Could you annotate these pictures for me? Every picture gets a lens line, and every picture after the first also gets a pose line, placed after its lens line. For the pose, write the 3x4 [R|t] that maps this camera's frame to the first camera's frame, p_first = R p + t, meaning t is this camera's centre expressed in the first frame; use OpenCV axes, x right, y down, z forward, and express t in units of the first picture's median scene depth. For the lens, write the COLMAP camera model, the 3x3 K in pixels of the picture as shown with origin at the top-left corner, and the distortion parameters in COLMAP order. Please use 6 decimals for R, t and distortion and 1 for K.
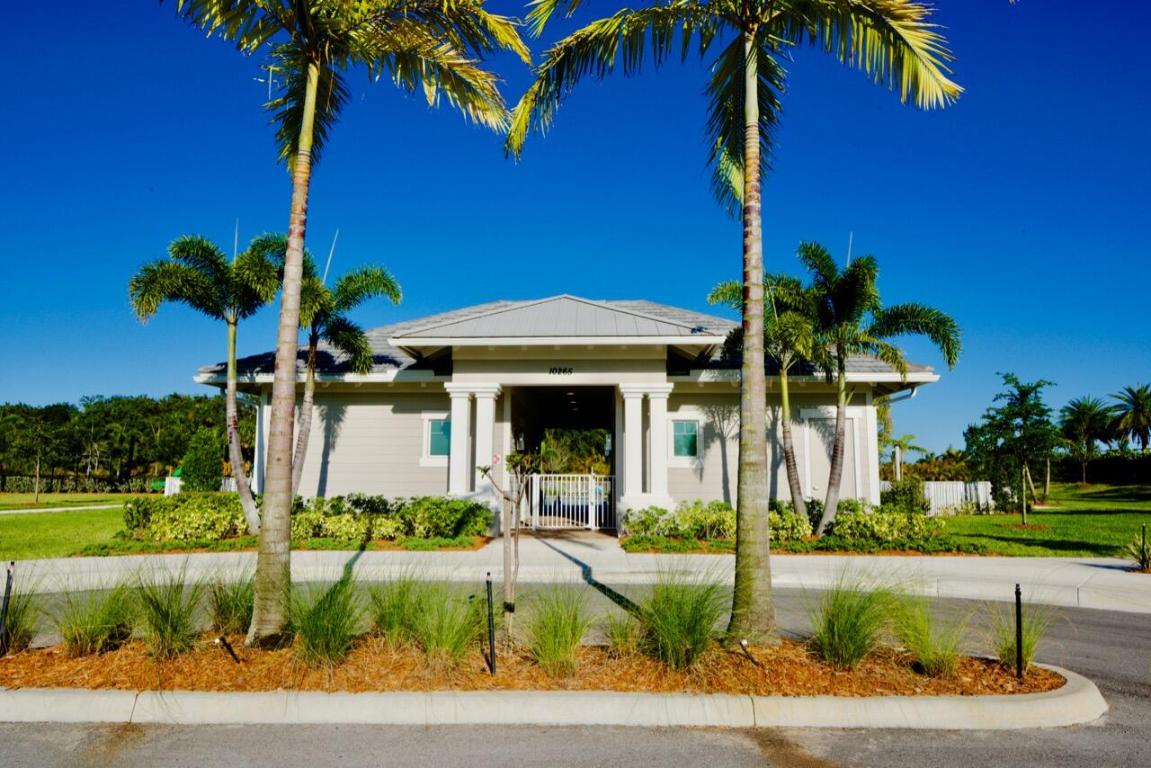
lens RADIAL K [[762.8, 0, 578.6], [0, 762.8, 391.3], [0, 0, 1]] dist [-0.001771, -0.001568]
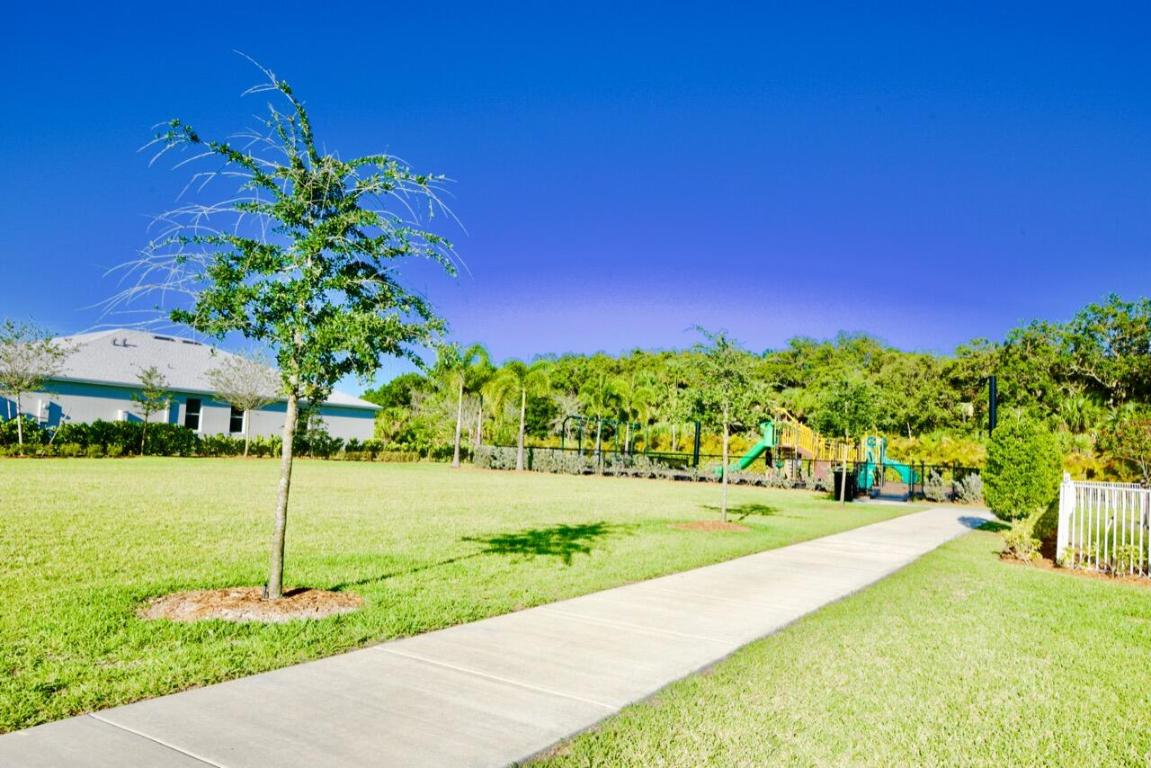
lens RADIAL K [[888.3, 0, 575.5], [0, 888.3, 384.0], [0, 0, 1]] dist [-0.001492, 0.000763]
pose [[0.881467, 0.005638, -0.472212, -1.191074], [0.009735, 0.999499, 0.030105, 0.101308], [0.472146, -0.031134, 0.880971, 1.074401]]
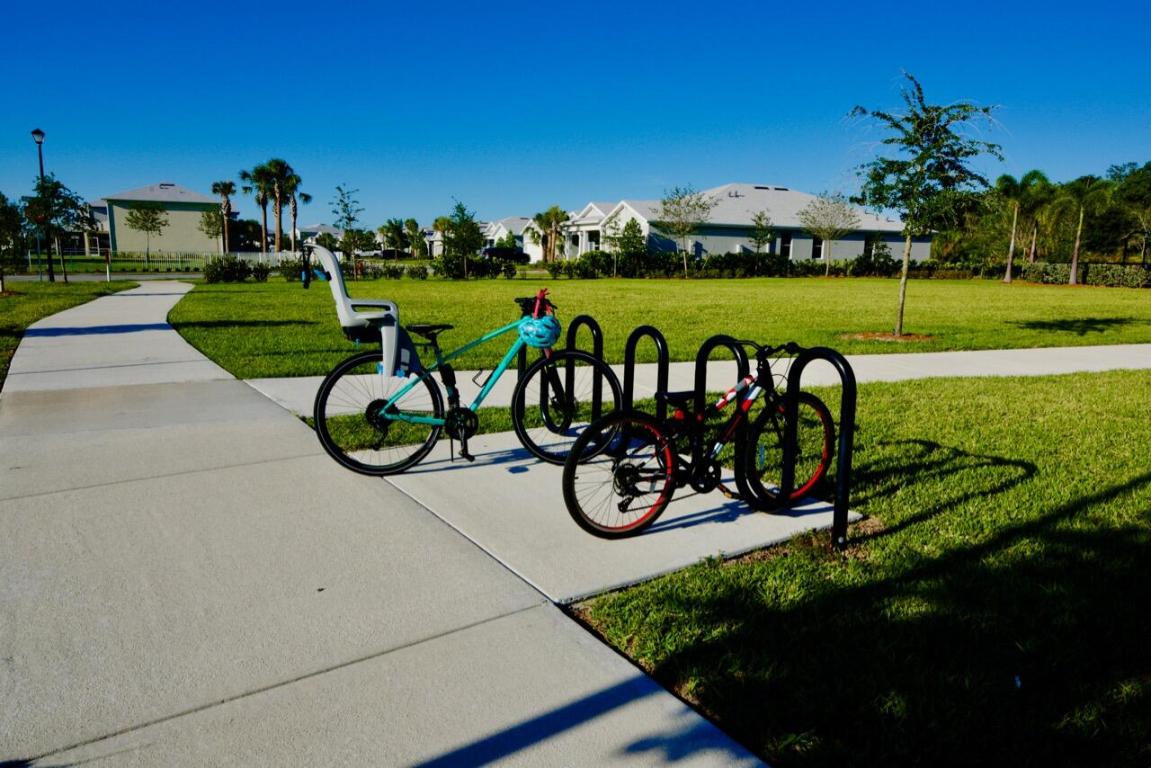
lens RADIAL K [[762.8, 0, 578.6], [0, 762.8, 391.3], [0, 0, 1]] dist [-0.001771, -0.001568]
pose [[0.423188, 0.163784, -0.891116, -0.959356], [0.091312, 0.970808, 0.221795, 0.070434], [0.901429, -0.175231, 0.395879, 0.769941]]
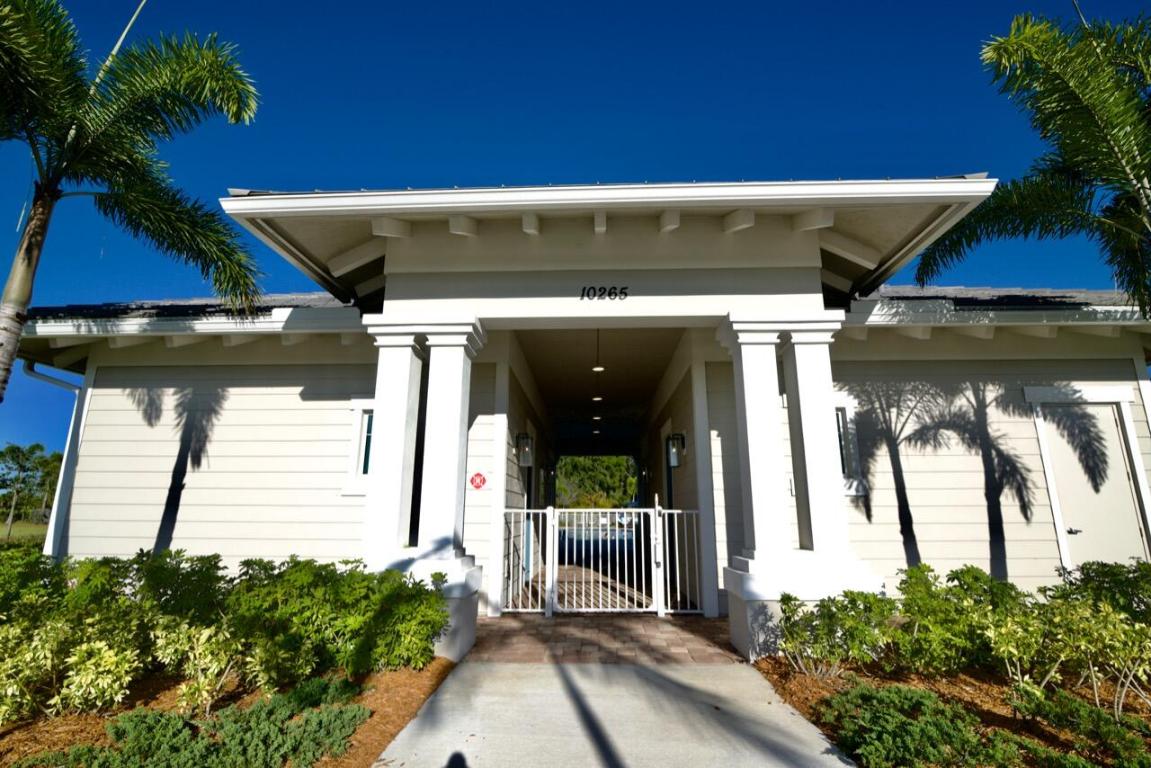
lens RADIAL K [[535.6, 0, 579.6], [0, 535.6, 388.0], [0, 0, 1]] dist [-0.019835, 0.000266]
pose [[0.999992, -0.003478, 0.001804, -0.045072], [0.003659, 0.993682, -0.112168, 0.081329], [-0.001402, 0.112174, 0.993688, 0.748816]]
